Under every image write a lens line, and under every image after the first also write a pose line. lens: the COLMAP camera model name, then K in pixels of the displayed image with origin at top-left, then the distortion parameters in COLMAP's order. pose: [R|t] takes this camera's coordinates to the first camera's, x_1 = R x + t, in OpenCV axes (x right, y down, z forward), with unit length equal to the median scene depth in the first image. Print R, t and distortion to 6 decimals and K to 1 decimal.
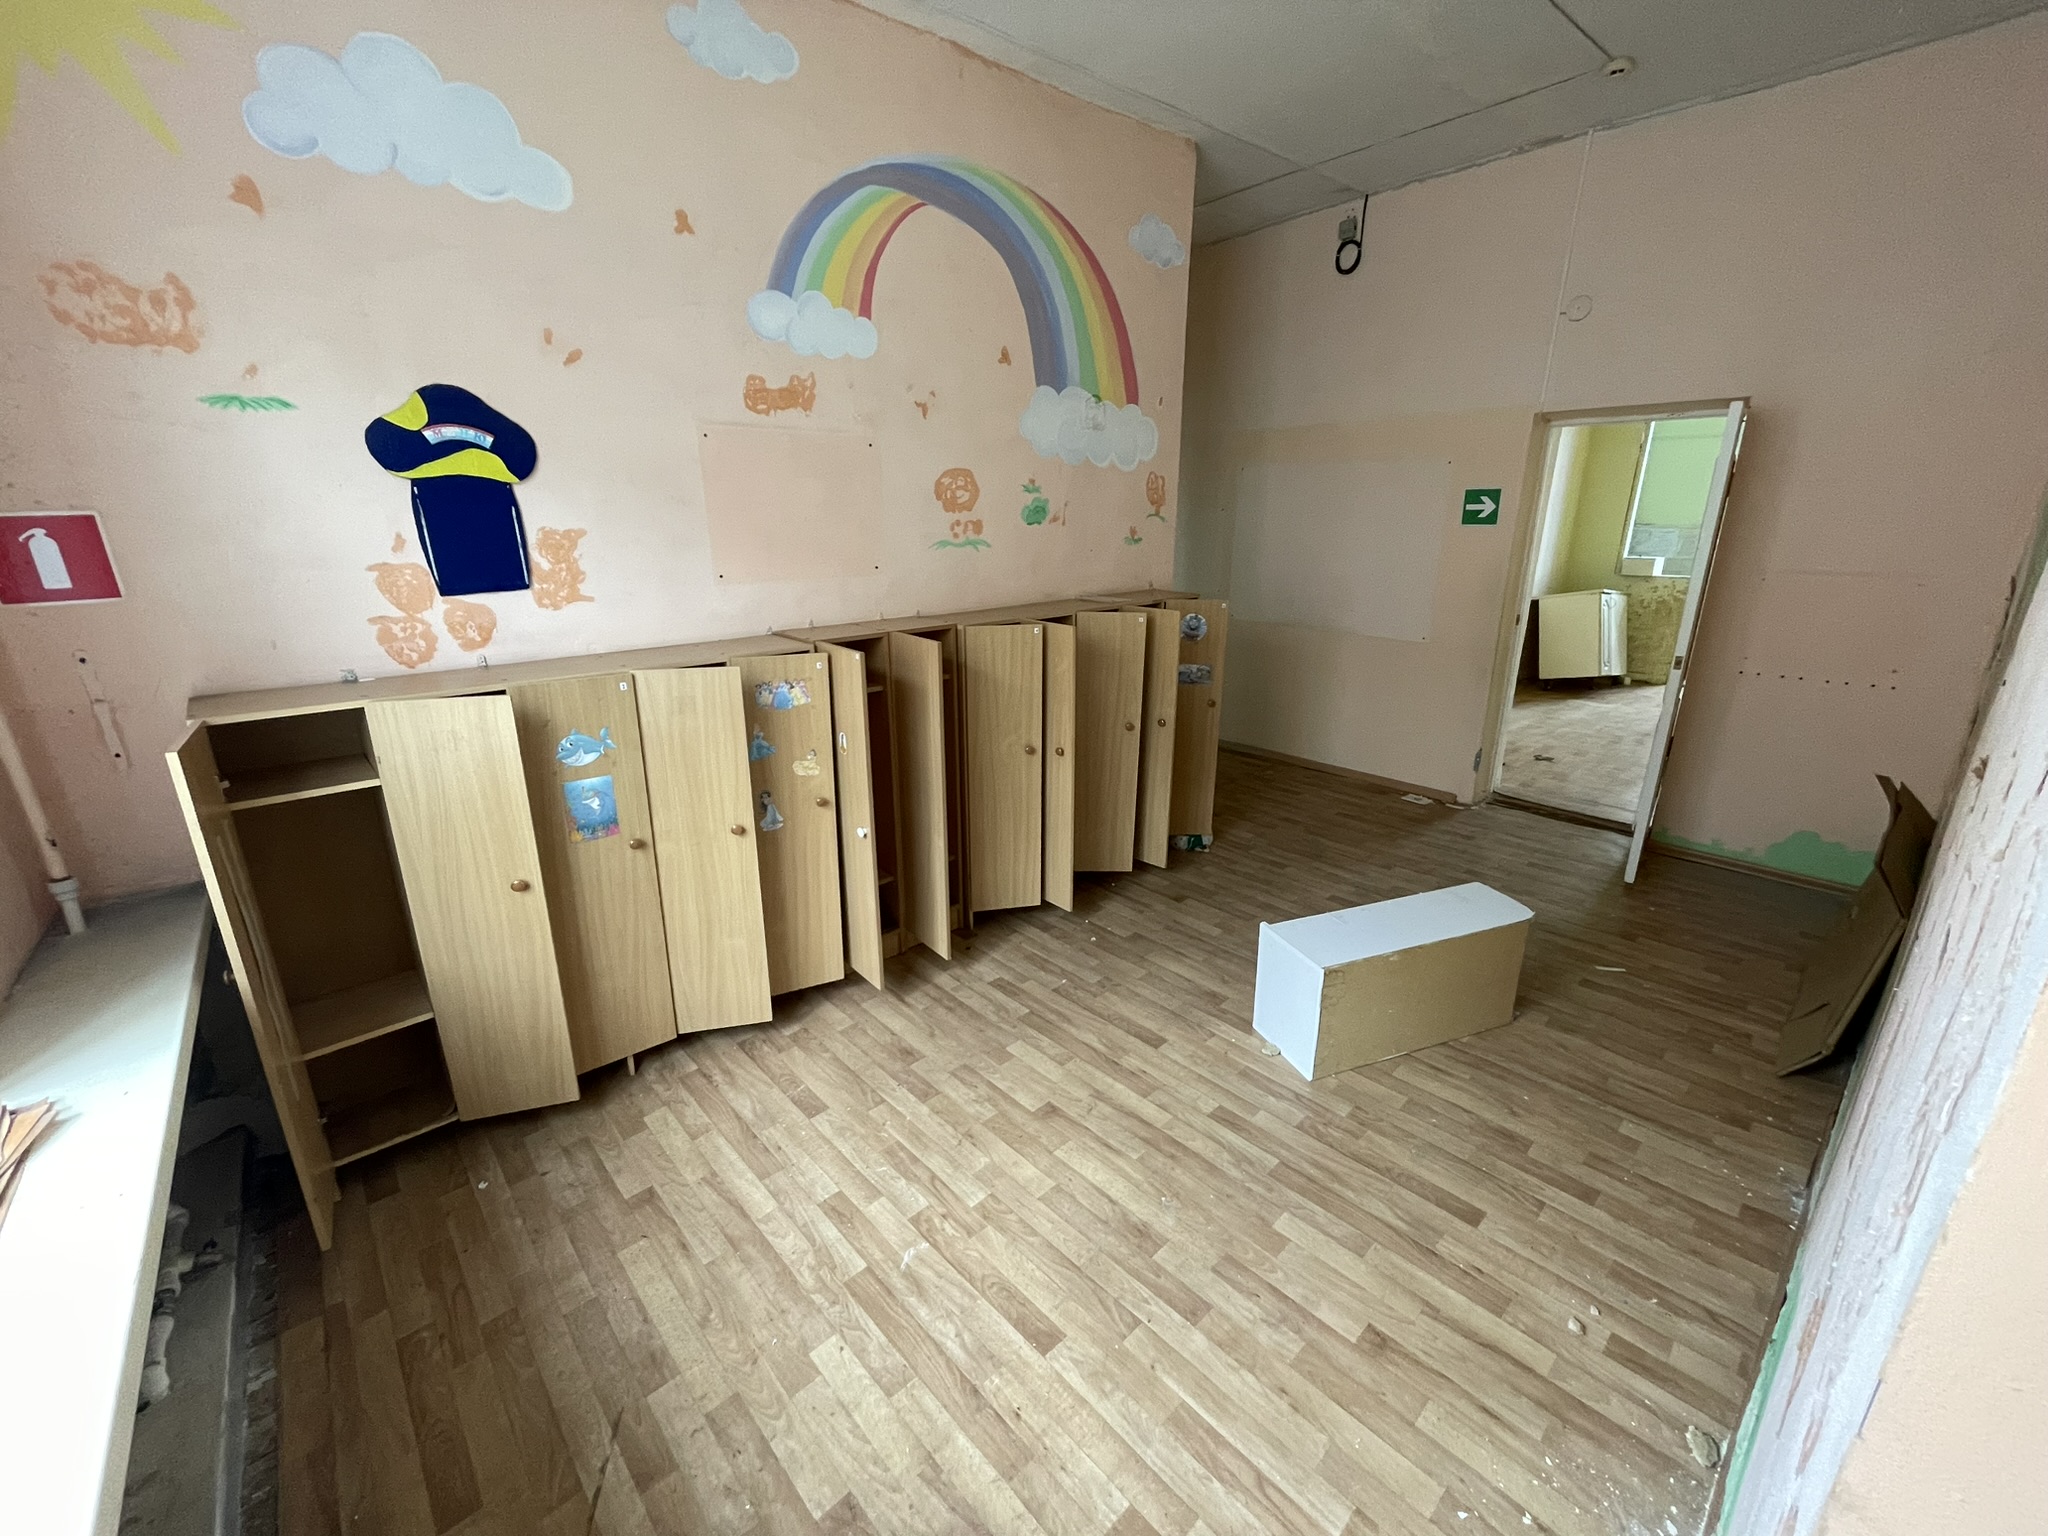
lens RADIAL K [[834.9, 0, 1026.8], [0, 834.9, 763.4], [0, 0, 1]] dist [0.002513, -0.000145]
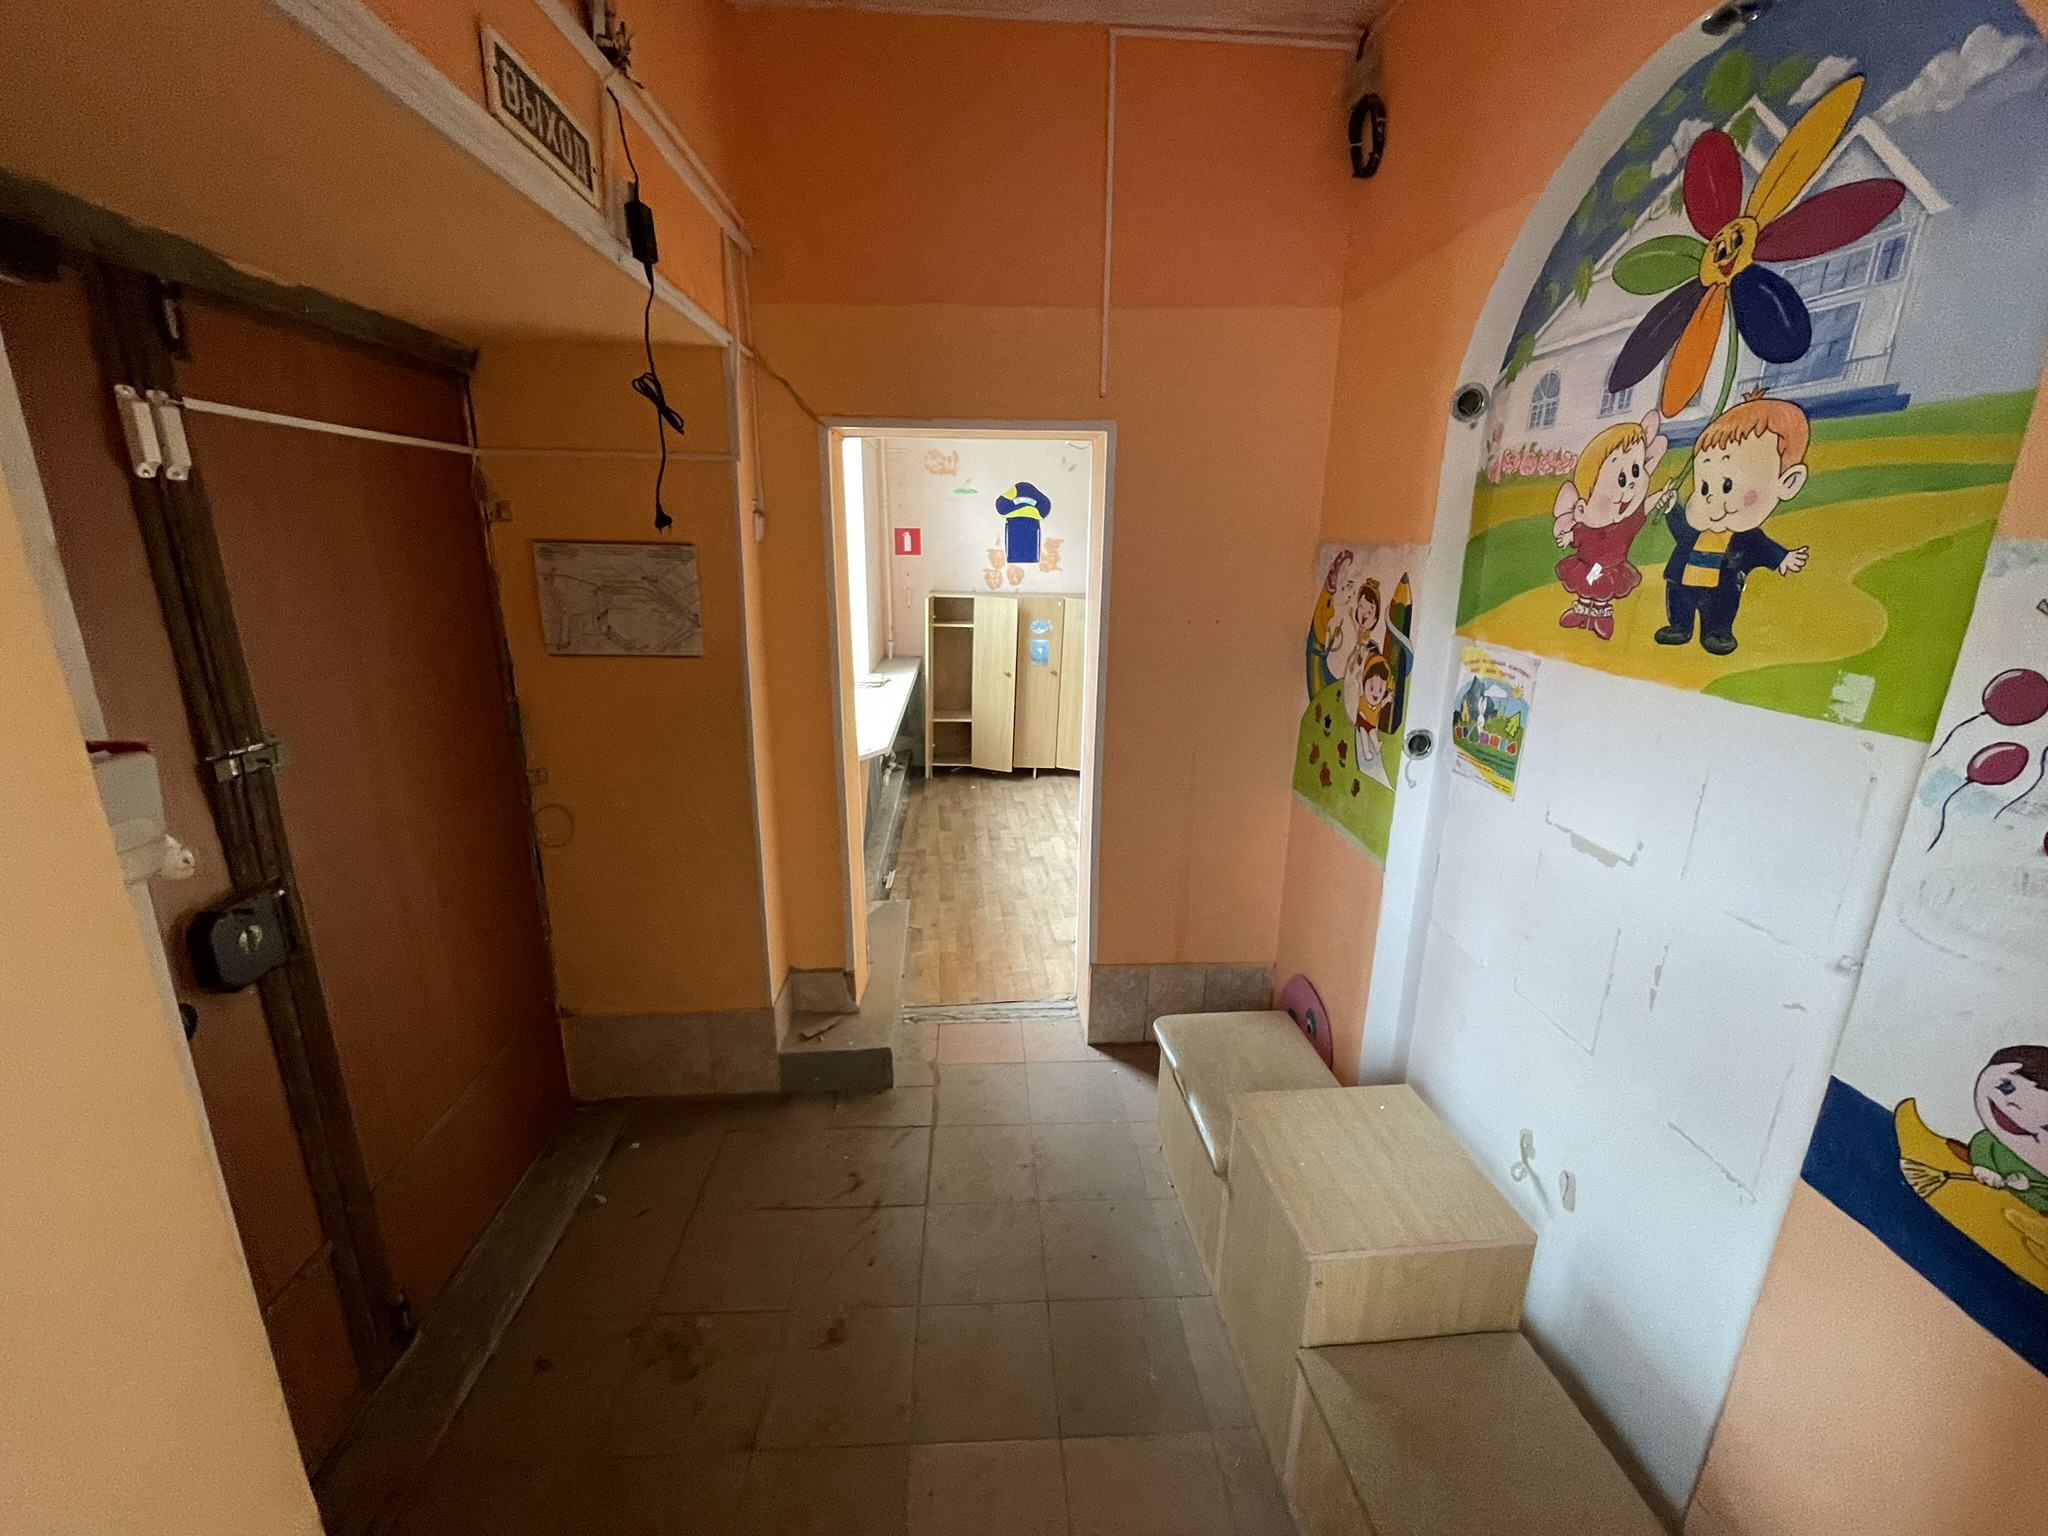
lens RADIAL K [[834.9, 0, 1027.0], [0, 834.9, 769.9], [0, 0, 1]] dist [0.002513, -0.000145]
pose [[0.799151, 0.187675, -0.571083, 0.967384], [-0.204675, 0.978202, 0.035053, 0.332227], [0.565213, 0.088874, 0.820144, -1.051486]]
